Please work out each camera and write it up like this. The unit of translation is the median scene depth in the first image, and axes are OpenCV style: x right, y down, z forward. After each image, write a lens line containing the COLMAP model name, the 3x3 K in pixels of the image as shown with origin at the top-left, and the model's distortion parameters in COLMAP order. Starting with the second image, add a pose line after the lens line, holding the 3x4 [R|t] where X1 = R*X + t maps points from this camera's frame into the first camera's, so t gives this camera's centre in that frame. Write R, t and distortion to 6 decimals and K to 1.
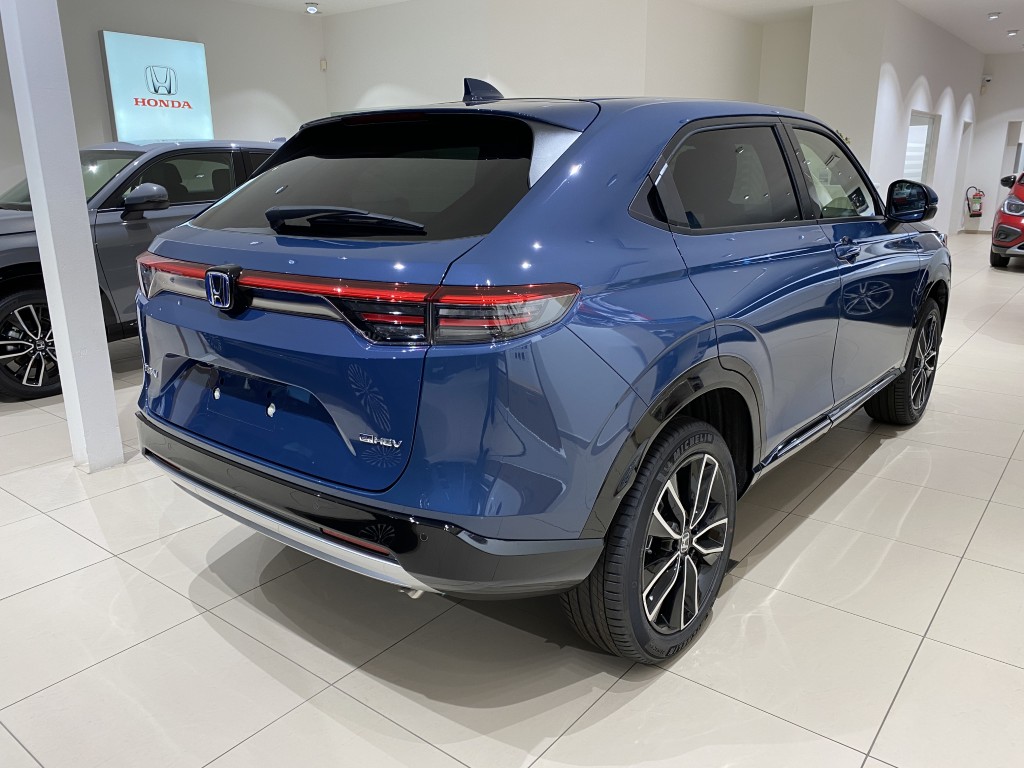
lens RADIAL K [[784.1, 0, 514.1], [0, 784.1, 382.2], [0, 0, 1]] dist [0.029574, -0.010773]
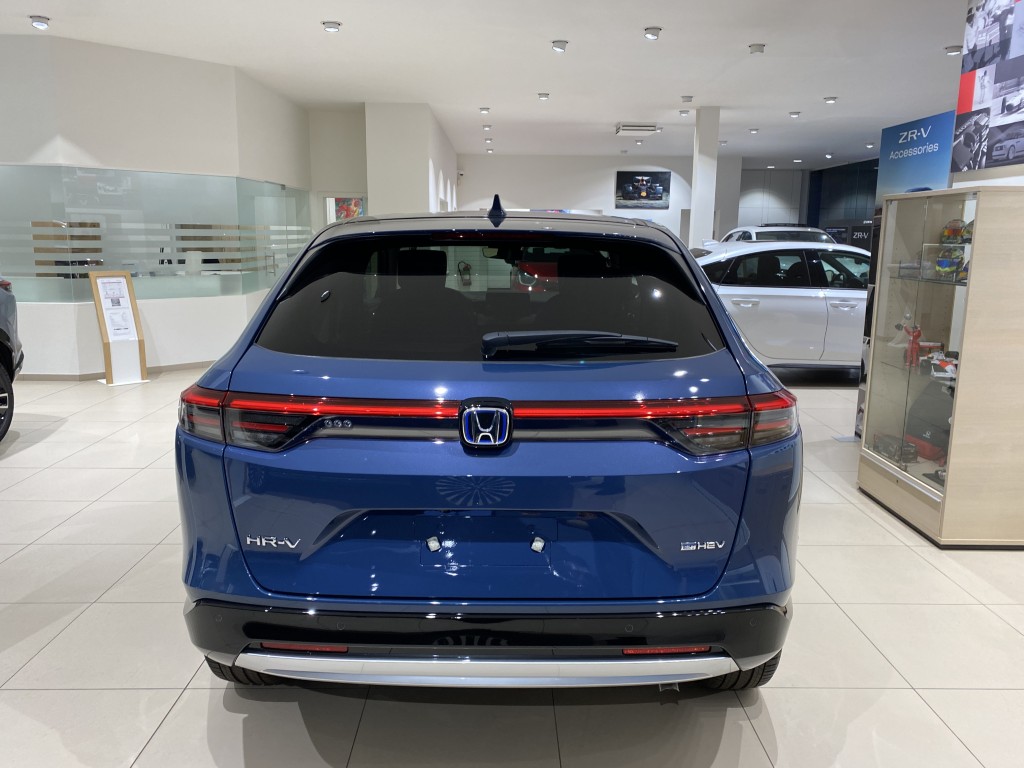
lens RADIAL K [[784.1, 0, 514.1], [0, 784.1, 382.2], [0, 0, 1]] dist [0.029574, -0.010773]
pose [[0.774141, -0.097654, 0.625435, -0.862499], [0.145018, 0.989112, -0.025061, -0.132444], [-0.616178, 0.110100, 0.779873, 0.246482]]
